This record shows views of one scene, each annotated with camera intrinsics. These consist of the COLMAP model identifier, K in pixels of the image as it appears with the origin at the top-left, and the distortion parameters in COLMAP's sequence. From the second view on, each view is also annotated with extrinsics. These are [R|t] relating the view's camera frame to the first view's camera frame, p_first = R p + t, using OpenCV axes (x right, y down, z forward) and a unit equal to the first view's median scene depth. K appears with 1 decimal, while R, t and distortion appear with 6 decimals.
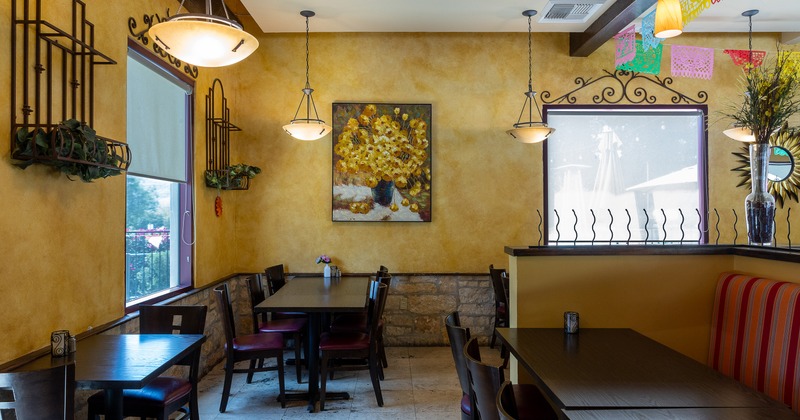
lens RADIAL K [[548.0, 0, 400.0], [0, 548.0, 210.0], [0, 0, 1]] dist [-0.006654, -0.002461]
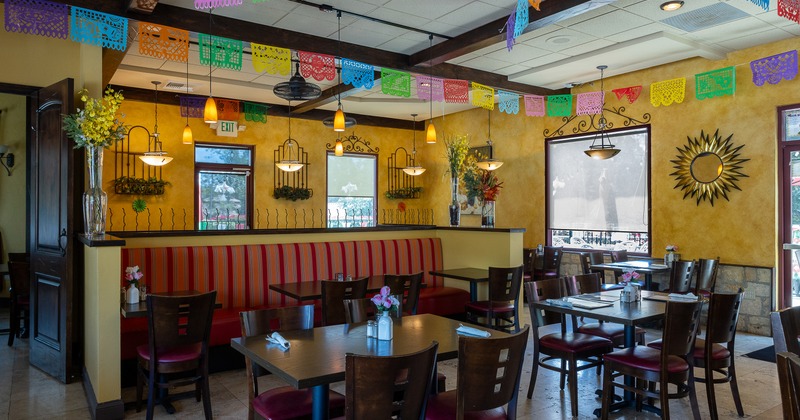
lens RADIAL K [[548.0, 0, 400.0], [0, 548.0, 210.0], [0, 0, 1]] dist [-0.006654, -0.002461]
pose [[0.549366, 0.003621, -0.835574, 1.301594], [0.010890, 0.999875, 0.011493, -0.016130], [0.835511, -0.015414, 0.549258, -0.168620]]
